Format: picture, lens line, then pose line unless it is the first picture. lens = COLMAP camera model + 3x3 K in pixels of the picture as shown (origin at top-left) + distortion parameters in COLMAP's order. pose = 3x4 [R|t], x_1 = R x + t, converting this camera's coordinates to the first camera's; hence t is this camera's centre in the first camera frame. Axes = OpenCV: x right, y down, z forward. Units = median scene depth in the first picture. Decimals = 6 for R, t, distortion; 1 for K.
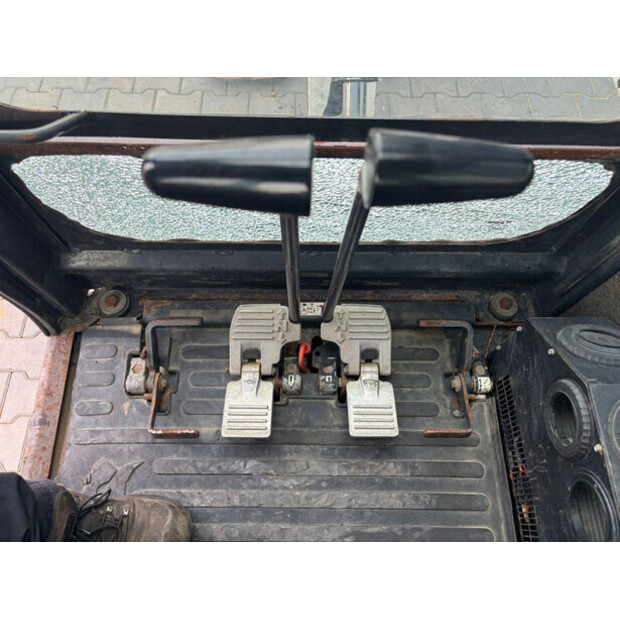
lens RADIAL K [[468.1, 0, 314.5], [0, 468.1, 310.1], [0, 0, 1]] dist [0.042569, -0.039426]
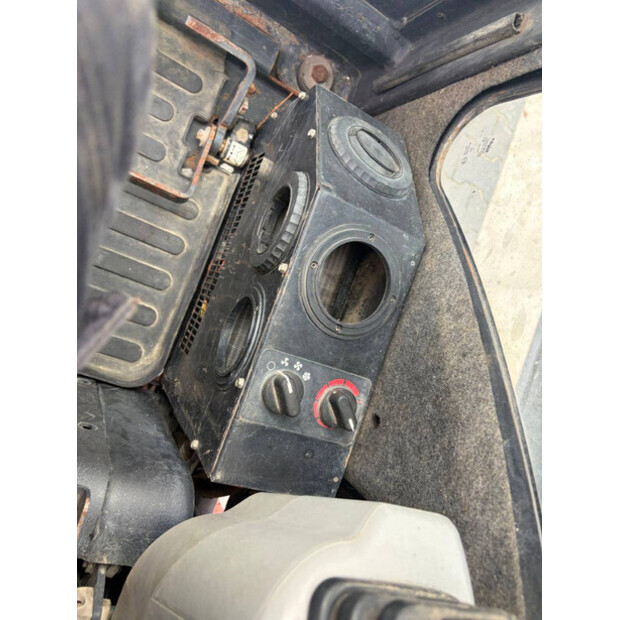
lens RADIAL K [[468.1, 0, 309.9], [0, 468.1, 307.4], [0, 0, 1]] dist [0.042569, -0.039426]
pose [[0.841118, 0.329710, 0.428733, 0.234215], [-0.485270, 0.810086, 0.329051, 0.056295], [-0.238819, -0.484822, 0.841376, 0.238787]]
